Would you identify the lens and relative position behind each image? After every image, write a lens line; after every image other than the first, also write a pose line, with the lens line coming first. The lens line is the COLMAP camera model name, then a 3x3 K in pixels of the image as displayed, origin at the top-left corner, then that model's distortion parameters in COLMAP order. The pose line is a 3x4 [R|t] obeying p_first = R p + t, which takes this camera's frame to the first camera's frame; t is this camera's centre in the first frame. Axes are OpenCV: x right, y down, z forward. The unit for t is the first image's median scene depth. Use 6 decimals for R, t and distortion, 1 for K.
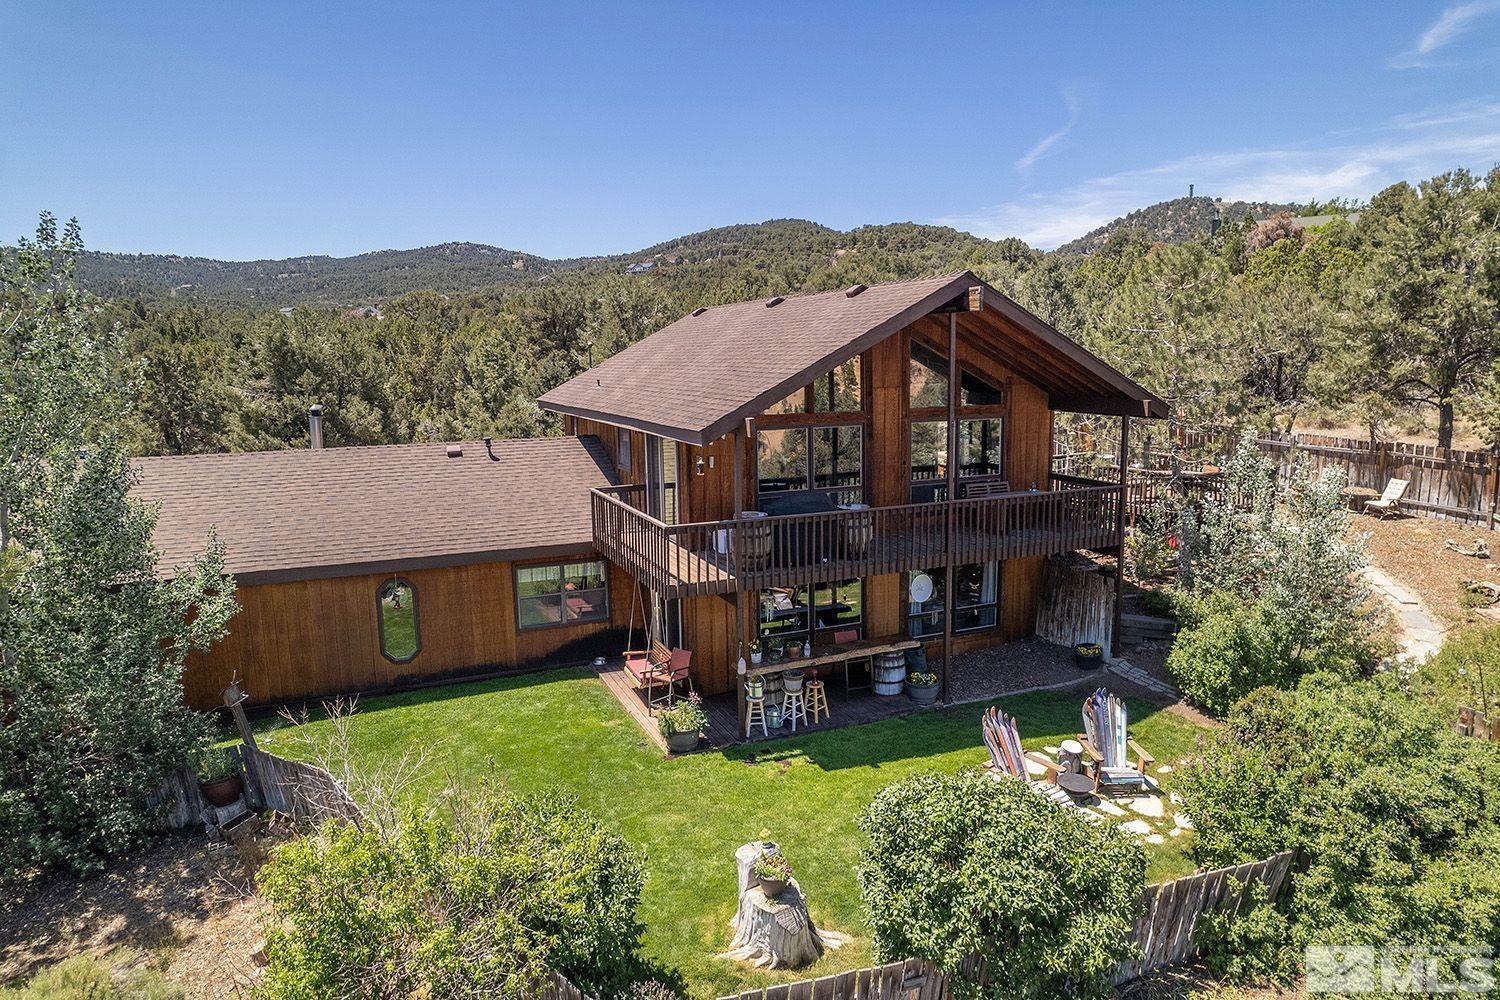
lens RADIAL K [[962.1, 0, 751.0], [0, 962.1, 502.3], [0, 0, 1]] dist [-0.009030, -0.001363]
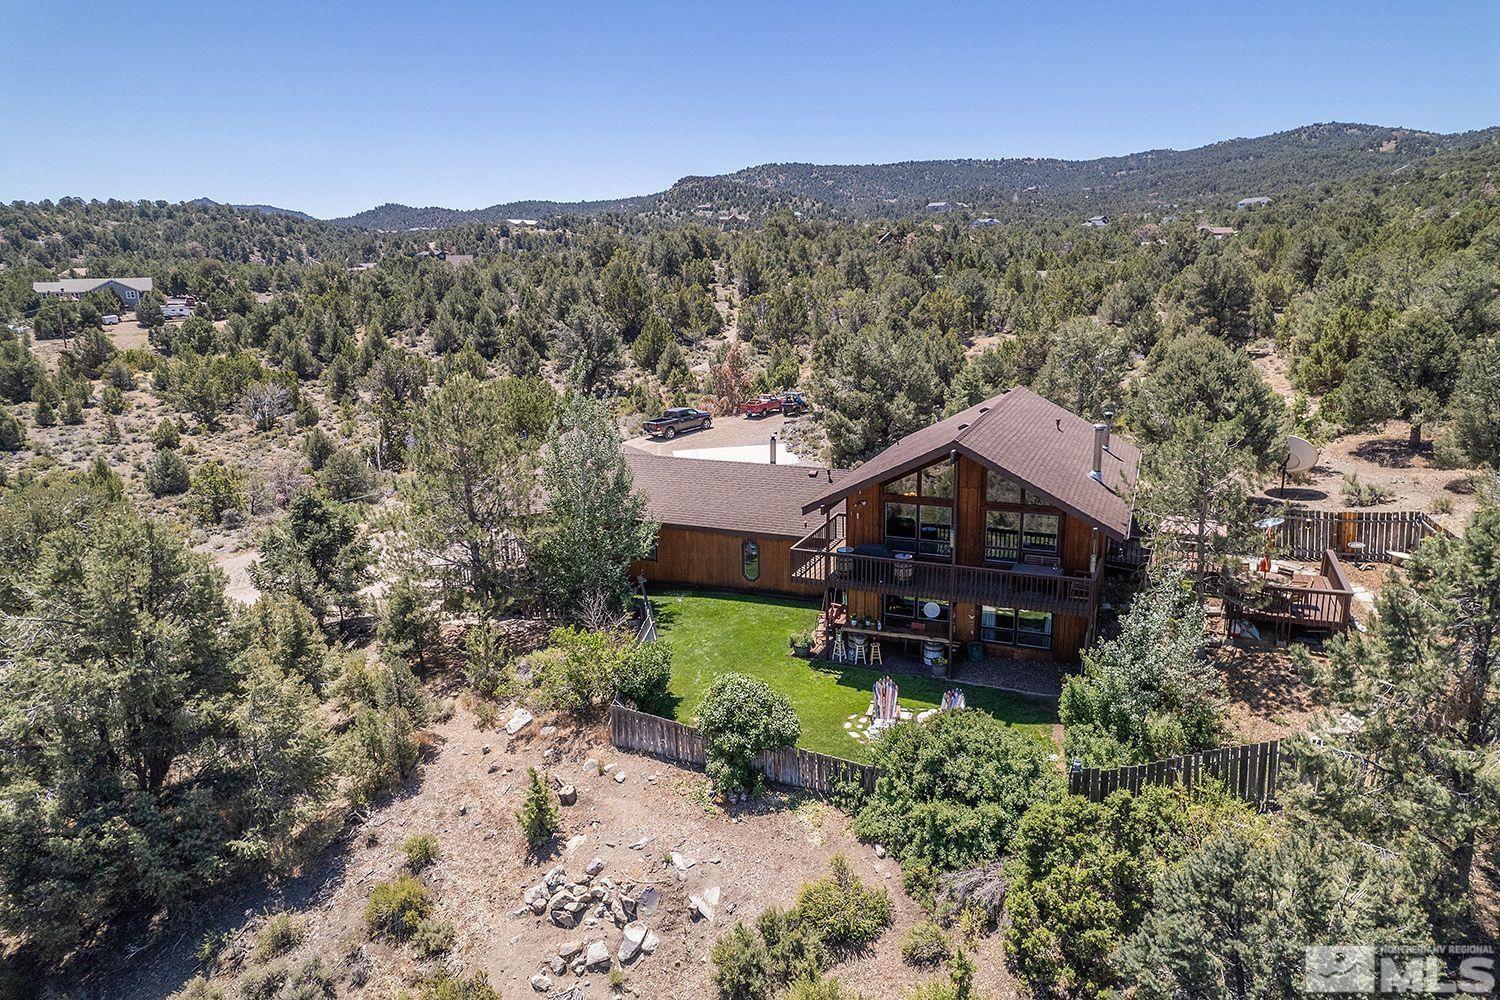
lens RADIAL K [[962.1, 0, 750.4], [0, 962.1, 499.0], [0, 0, 1]] dist [-0.009030, -0.001363]
pose [[0.698078, 0.178895, -0.693314, 1.022061], [-0.109354, 0.983563, 0.143682, -0.296025], [0.707622, -0.024485, 0.706167, -0.430255]]
